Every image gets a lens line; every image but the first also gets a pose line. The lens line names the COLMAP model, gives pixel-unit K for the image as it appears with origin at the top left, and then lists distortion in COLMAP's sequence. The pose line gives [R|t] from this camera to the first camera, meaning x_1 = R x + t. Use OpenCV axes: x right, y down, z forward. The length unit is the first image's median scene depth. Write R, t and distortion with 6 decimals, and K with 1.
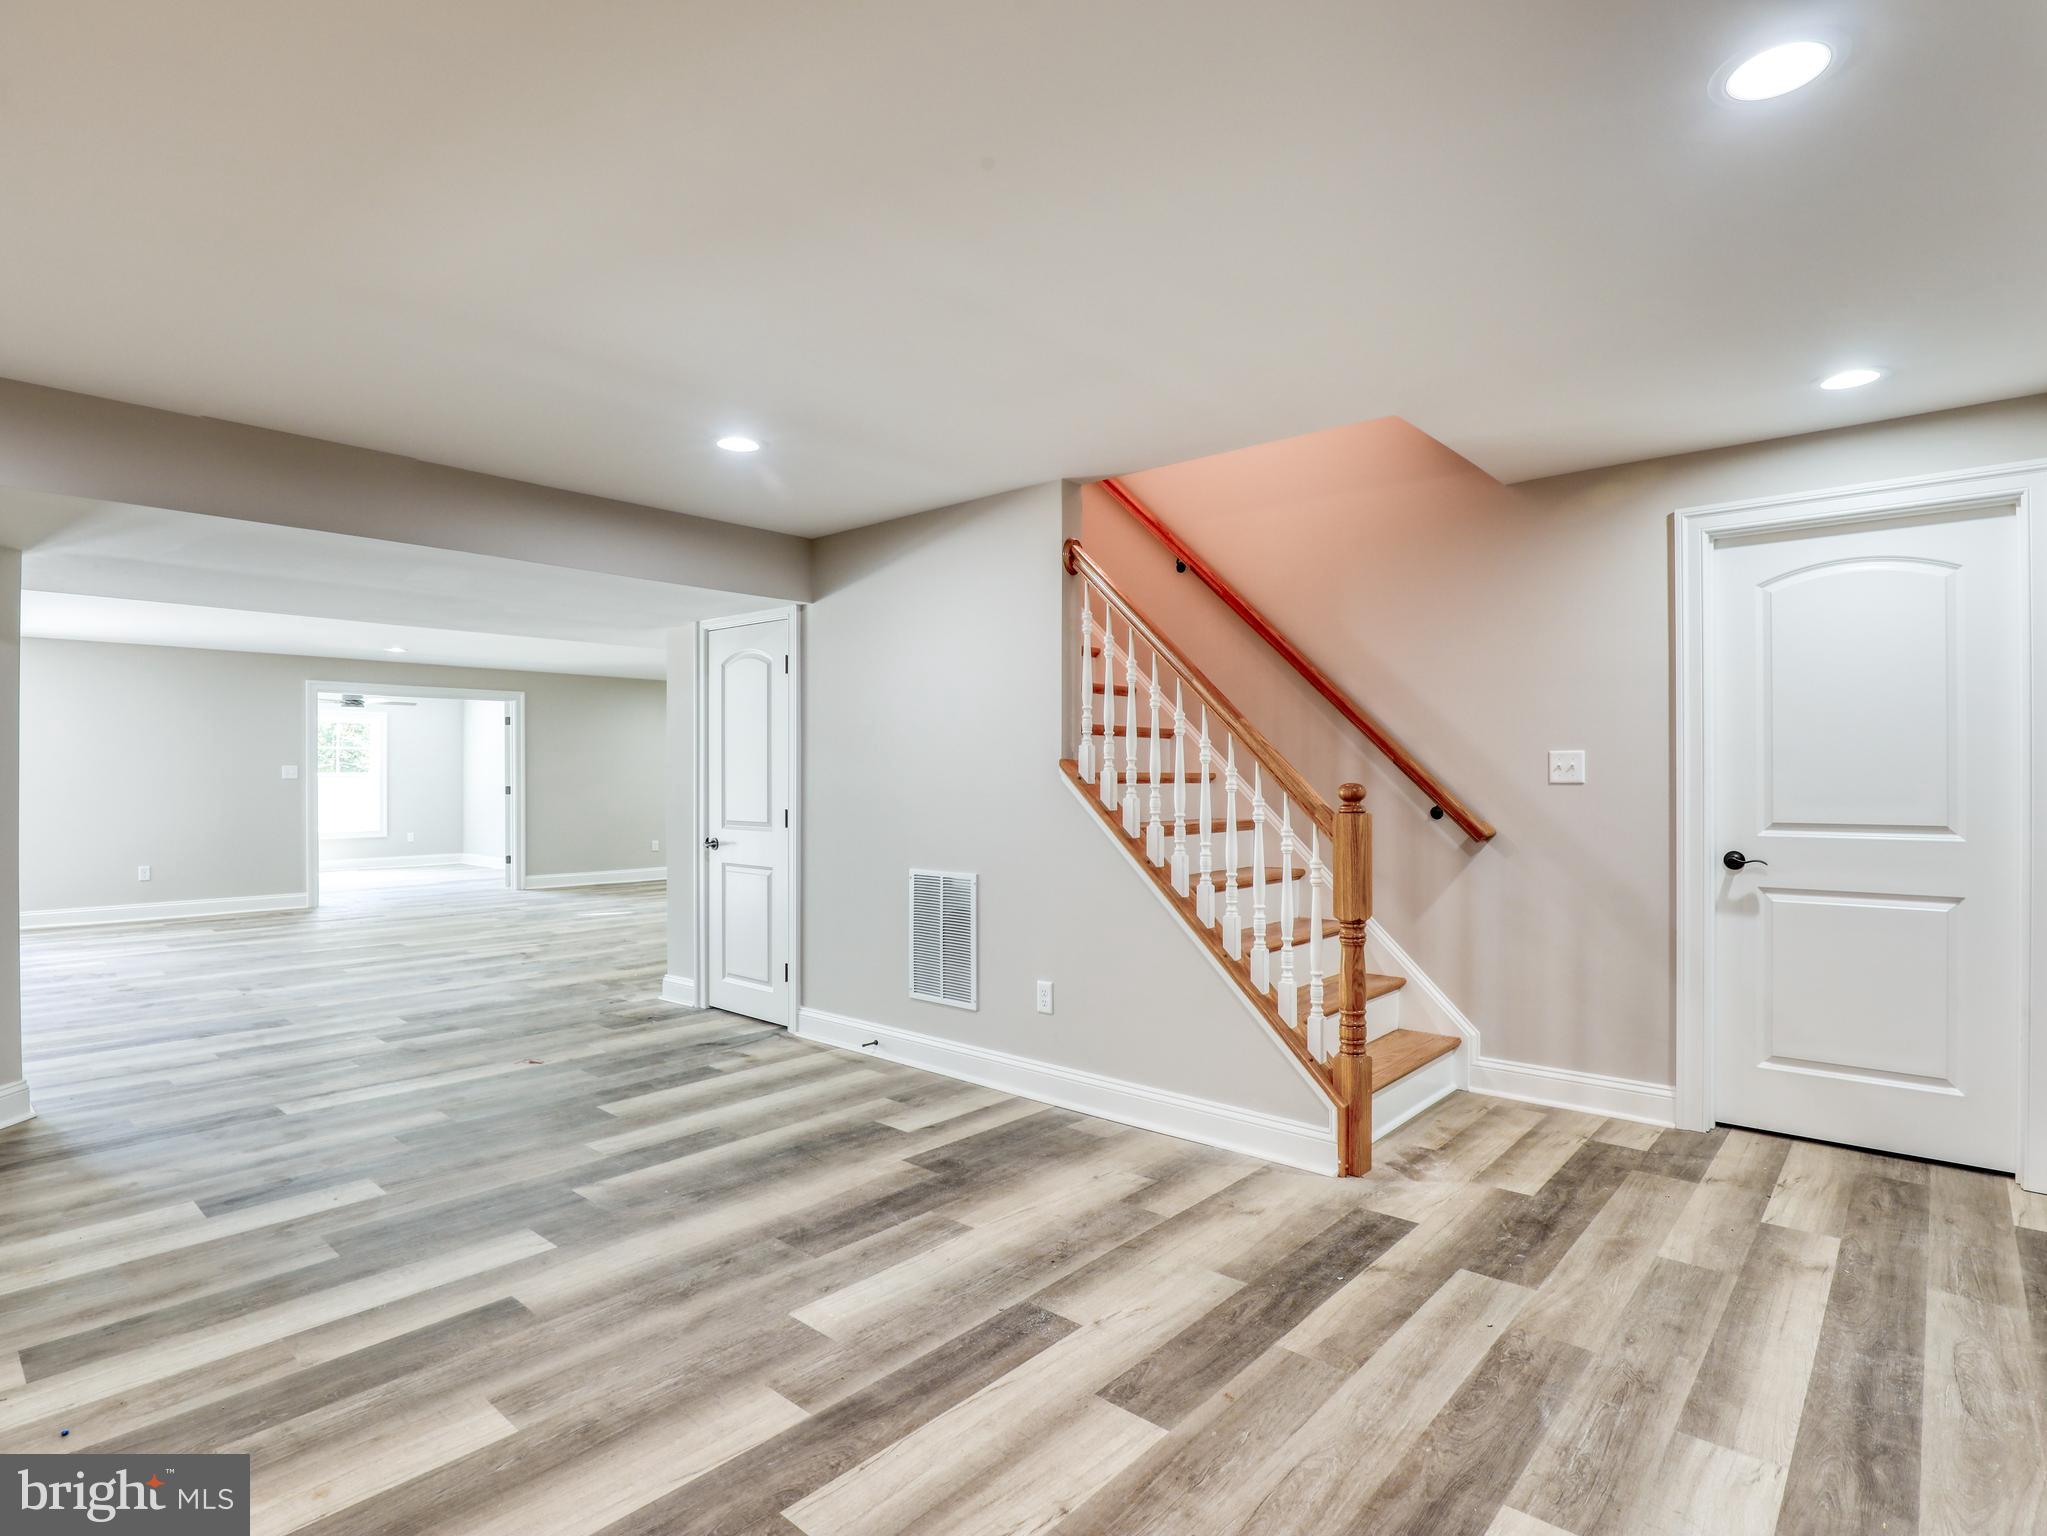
lens RADIAL K [[1064.1, 0, 1033.6], [0, 1064.1, 770.7], [0, 0, 1]] dist [-0.012383, 0.001034]
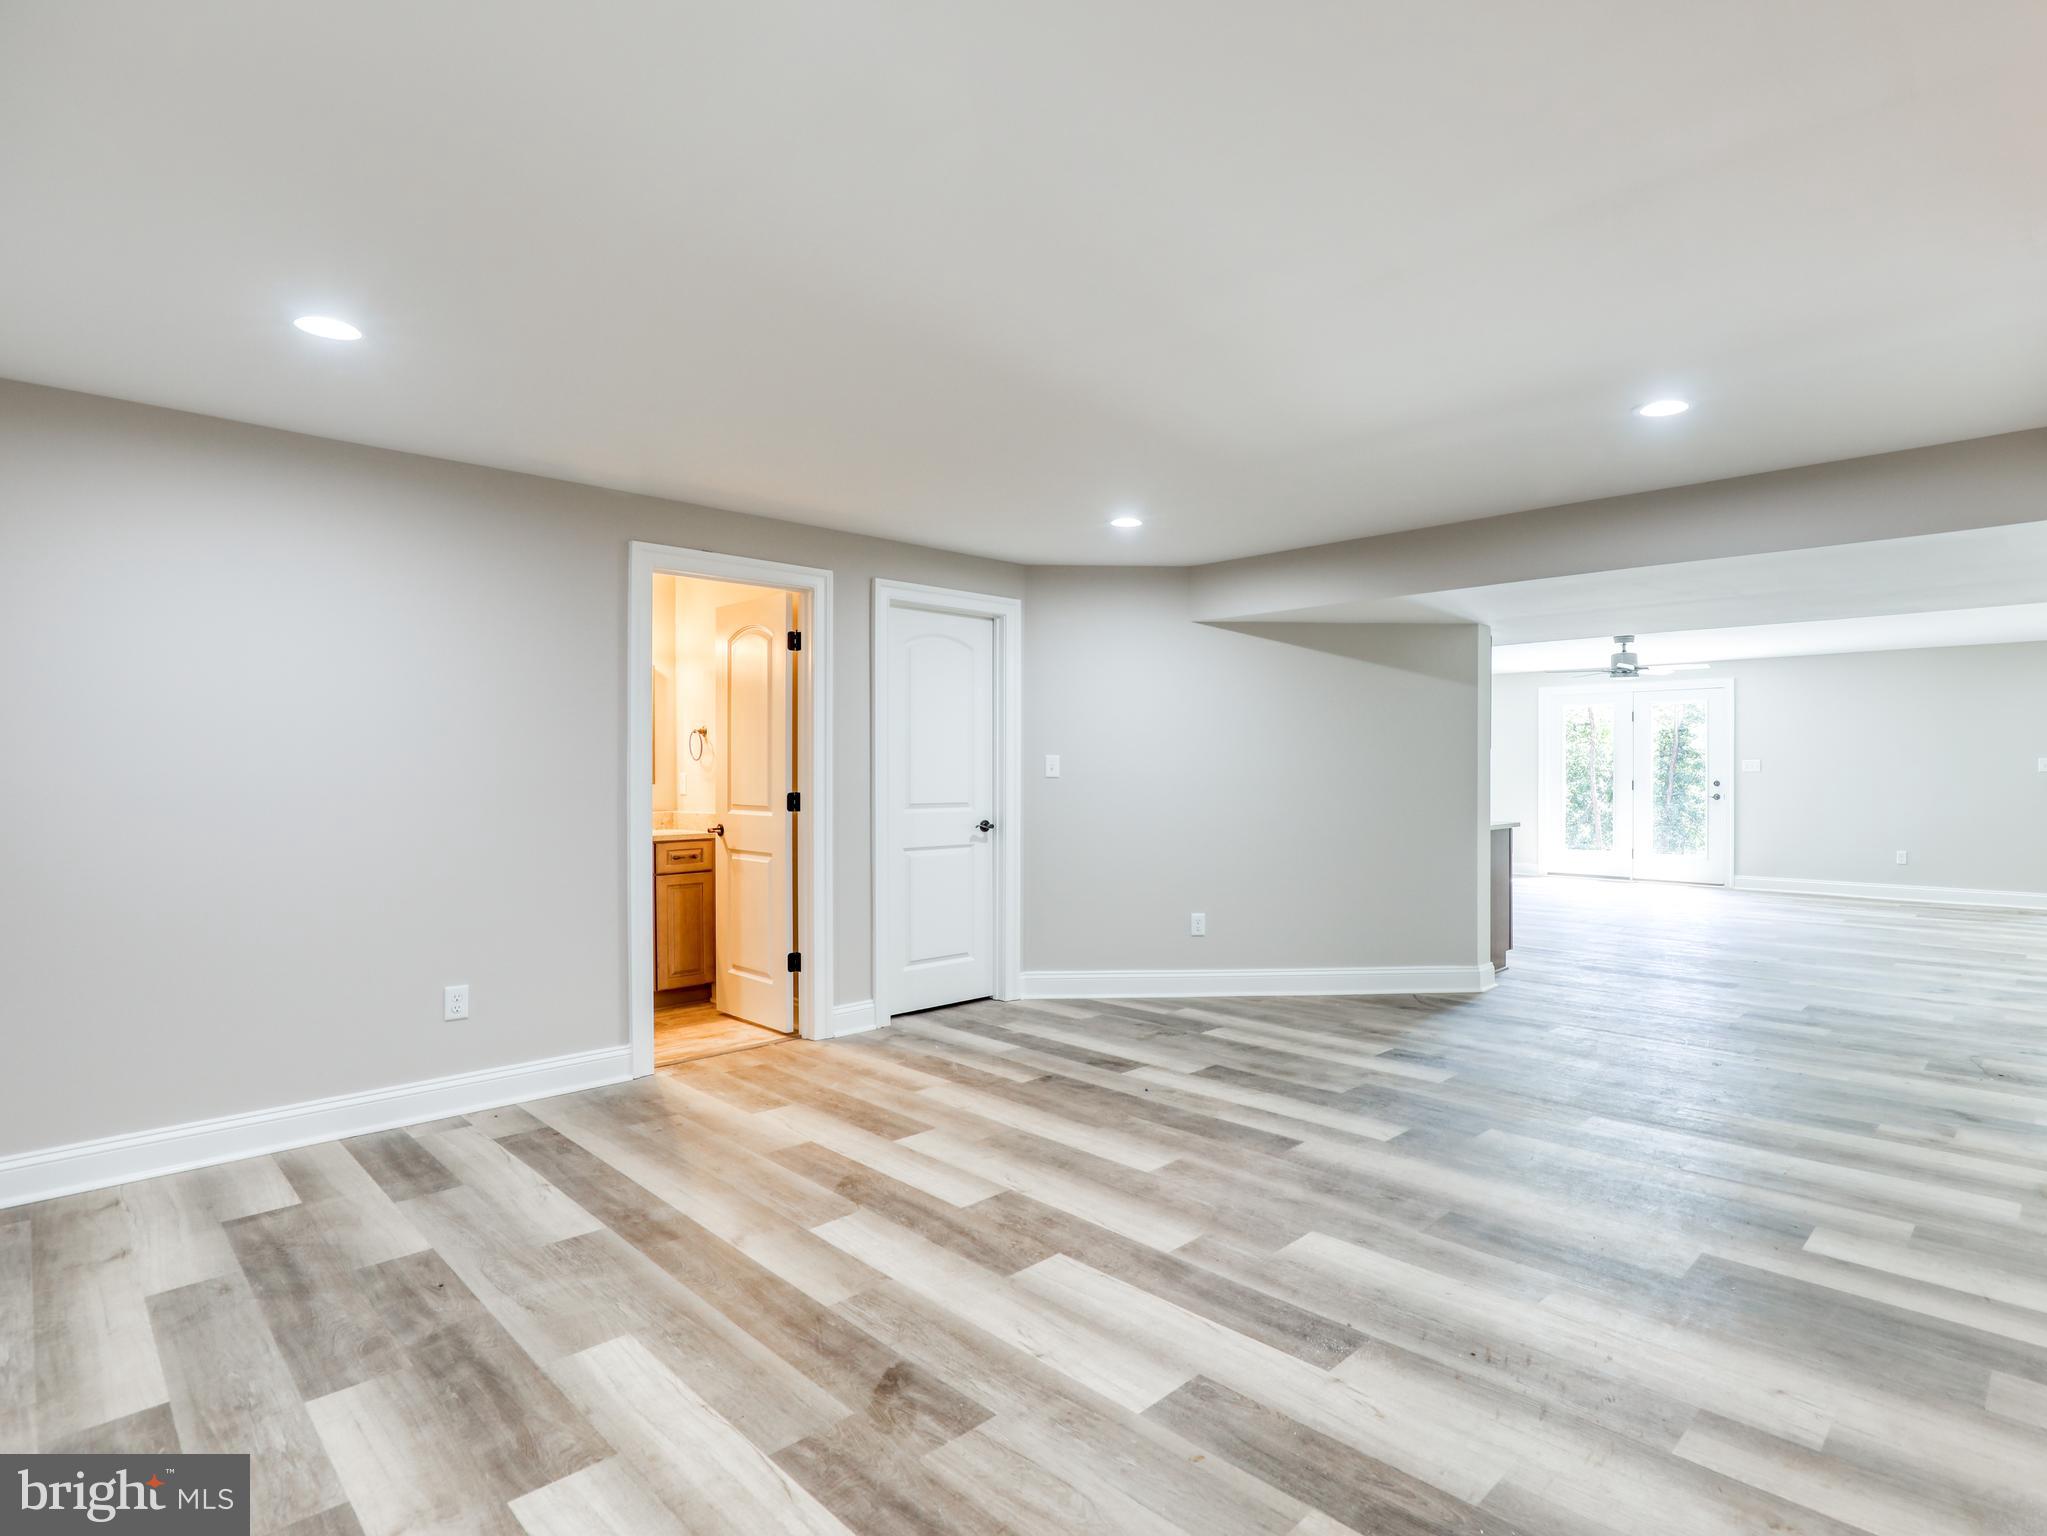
lens RADIAL K [[1064.1, 0, 1033.3], [0, 1064.1, 774.1], [0, 0, 1]] dist [-0.012383, 0.001034]
pose [[-0.091472, -0.000577, -0.995808, 0.896747], [0.008911, 0.999959, -0.001398, 0.036310], [0.995768, -0.009001, -0.091463, 0.818296]]
